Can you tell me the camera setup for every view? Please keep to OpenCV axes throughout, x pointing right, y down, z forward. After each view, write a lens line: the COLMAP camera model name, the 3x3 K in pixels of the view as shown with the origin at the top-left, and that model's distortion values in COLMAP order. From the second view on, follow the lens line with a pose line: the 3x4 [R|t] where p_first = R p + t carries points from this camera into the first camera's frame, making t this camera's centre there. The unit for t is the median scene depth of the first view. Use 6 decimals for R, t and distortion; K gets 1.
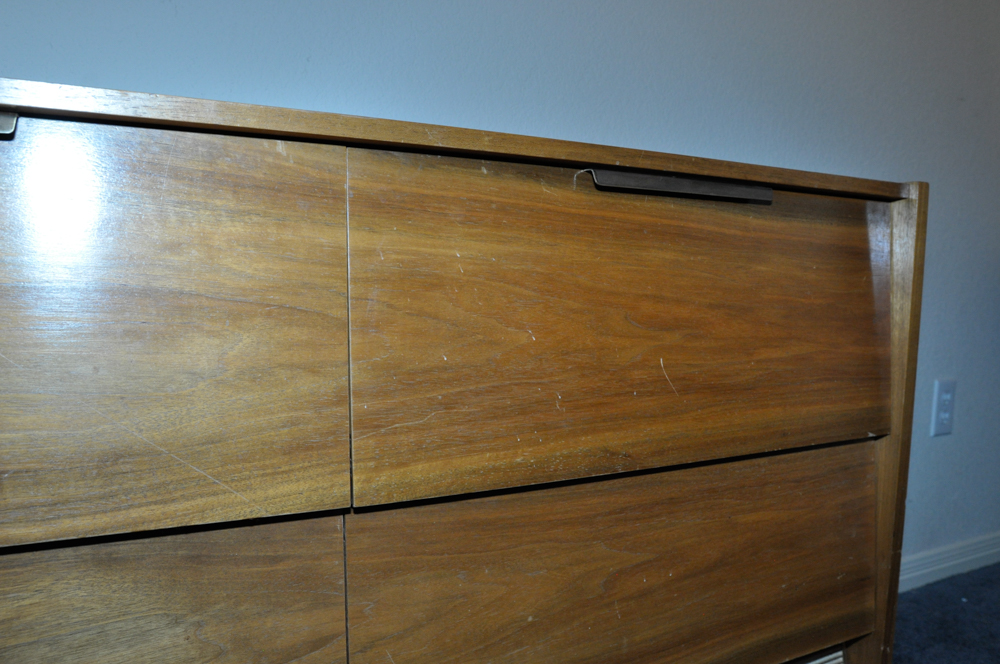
lens RADIAL K [[793.4, 0, 503.1], [0, 793.4, 332.4], [0, 0, 1]] dist [-0.088854, 0.047744]
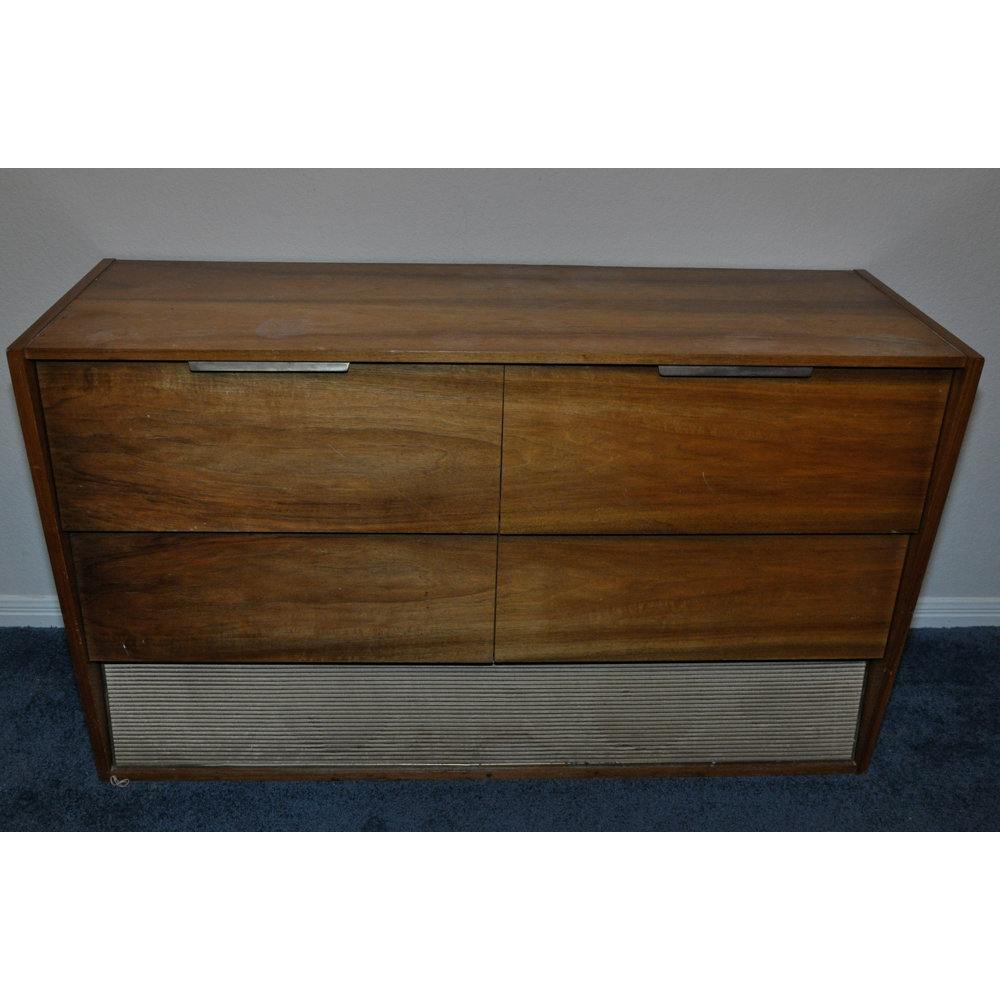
lens RADIAL K [[994.0, 0, 468.6], [0, 994.0, 482.7], [0, 0, 1]] dist [-0.044363, 0.000000]
pose [[0.887055, 0.208061, -0.412122, 0.754224], [-0.033272, 0.919178, 0.392434, -0.885764], [0.460463, -0.334399, 0.822284, -1.069173]]
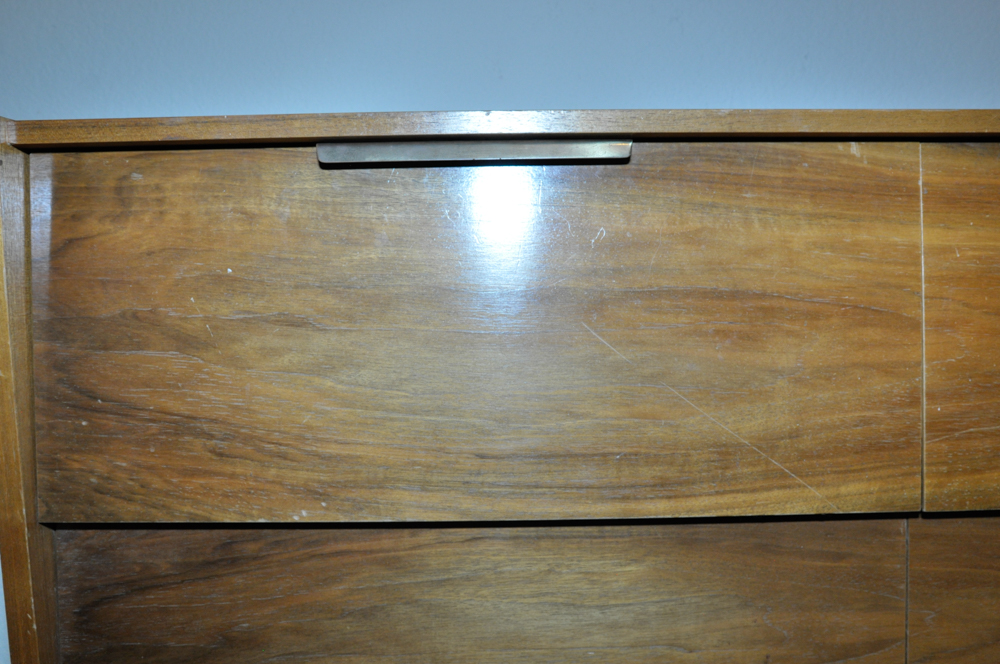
lens RADIAL K [[793.4, 0, 495.2], [0, 793.4, 339.1], [0, 0, 1]] dist [-0.088854, 0.047744]
pose [[0.873736, 0.004148, -0.486383, -0.191813], [-0.000777, 0.999974, 0.007133, 0.001840], [0.486400, -0.005854, 0.873717, -0.095095]]
